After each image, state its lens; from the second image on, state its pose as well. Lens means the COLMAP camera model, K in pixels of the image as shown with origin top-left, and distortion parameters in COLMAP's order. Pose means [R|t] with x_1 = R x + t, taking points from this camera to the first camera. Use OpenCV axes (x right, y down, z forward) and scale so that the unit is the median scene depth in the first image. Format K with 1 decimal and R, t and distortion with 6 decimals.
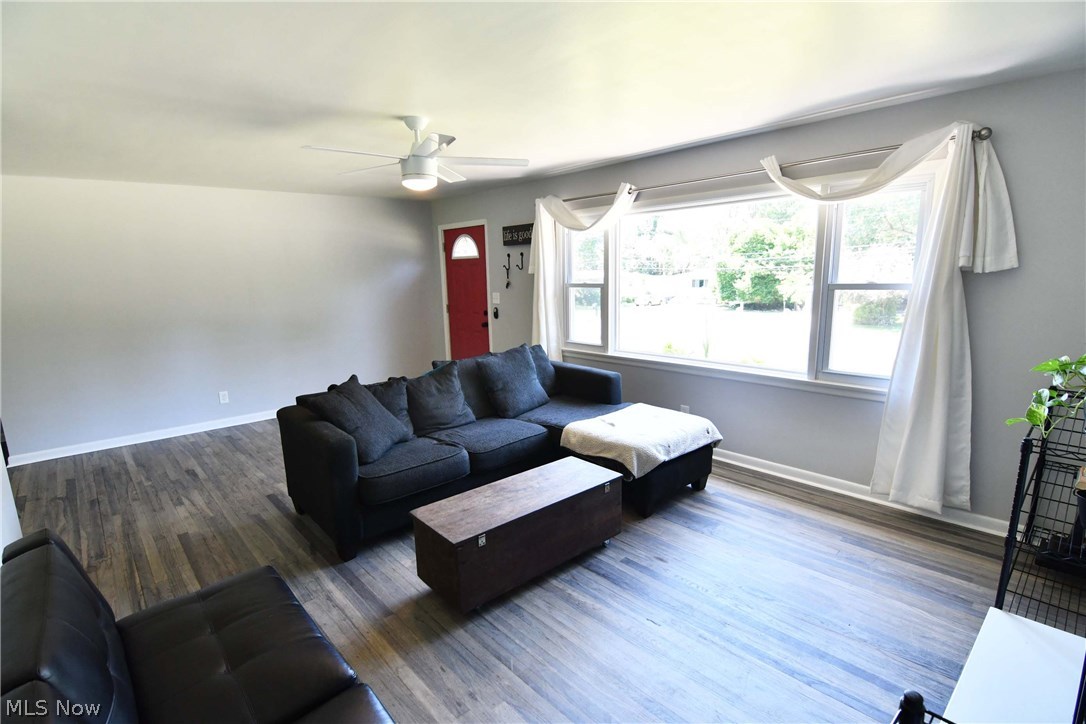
lens RADIAL K [[525.1, 0, 541.7], [0, 525.1, 373.3], [0, 0, 1]] dist [-0.006472, -0.010755]
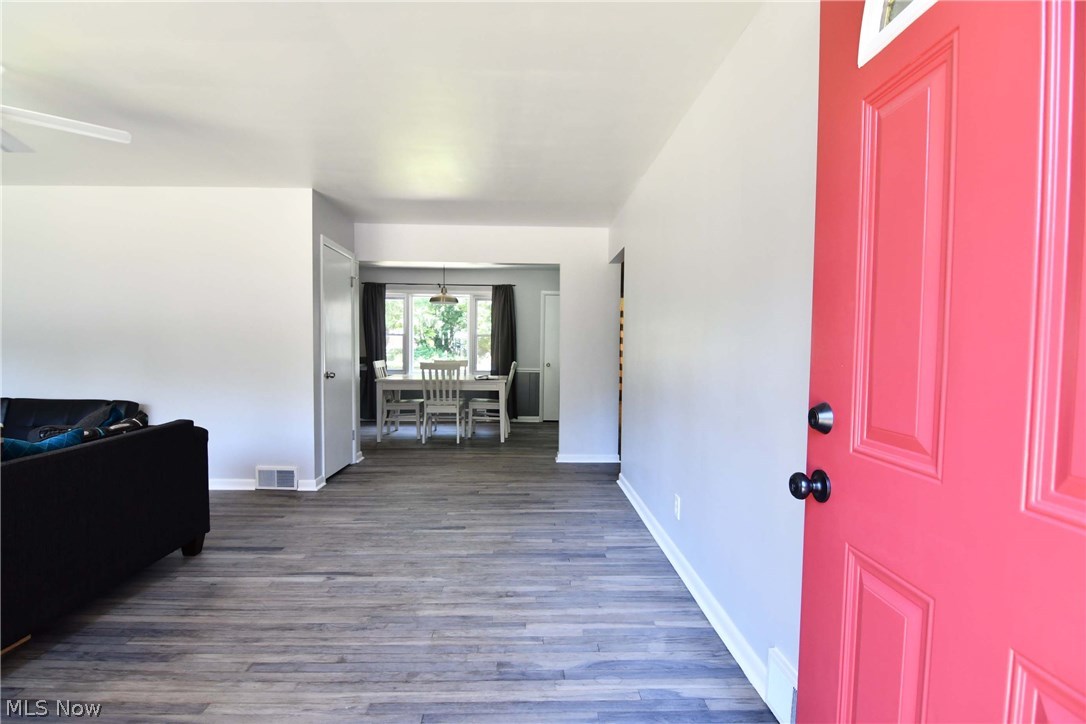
lens RADIAL K [[525.1, 0, 541.7], [0, 525.1, 373.3], [0, 0, 1]] dist [-0.006472, -0.010755]
pose [[-0.646506, 0.054946, -0.760928, -0.166077], [-0.142786, 0.971064, 0.191435, -0.222673], [0.749428, 0.232414, -0.619952, 1.602168]]
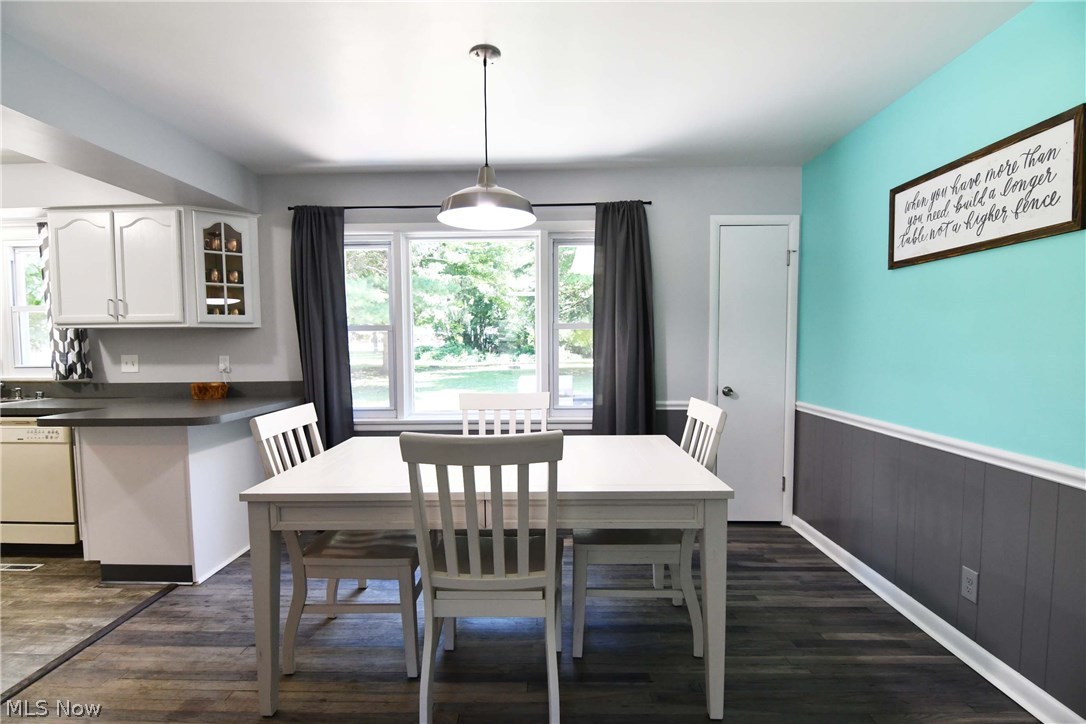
lens RADIAL K [[525.1, 0, 541.7], [0, 525.1, 373.3], [0, 0, 1]] dist [-0.006472, -0.010755]
pose [[-0.685710, 0.075893, -0.723907, -0.911231], [-0.113937, 0.971097, 0.209734, -0.041366], [0.718902, 0.226297, -0.657244, 0.681098]]
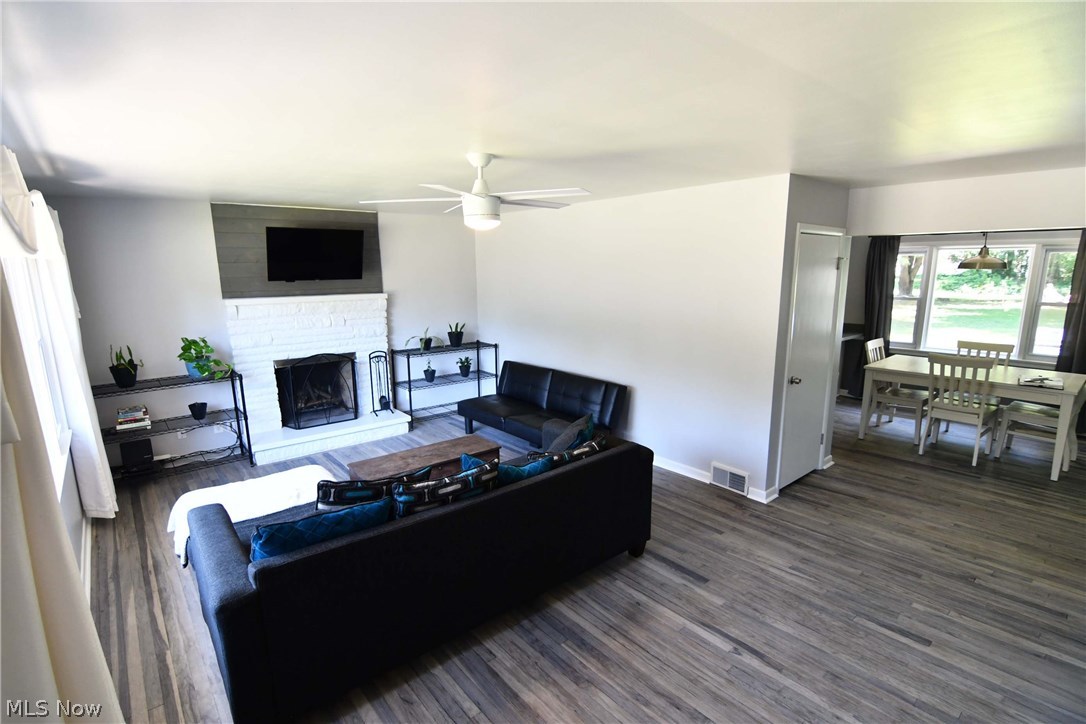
lens RADIAL K [[525.1, 0, 541.7], [0, 525.1, 373.3], [0, 0, 1]] dist [-0.006472, -0.010755]
pose [[-0.998542, 0.028426, 0.045899, -0.286814], [0.043862, 0.922825, 0.382713, -0.357425], [-0.031478, 0.384168, -0.922726, 1.507462]]
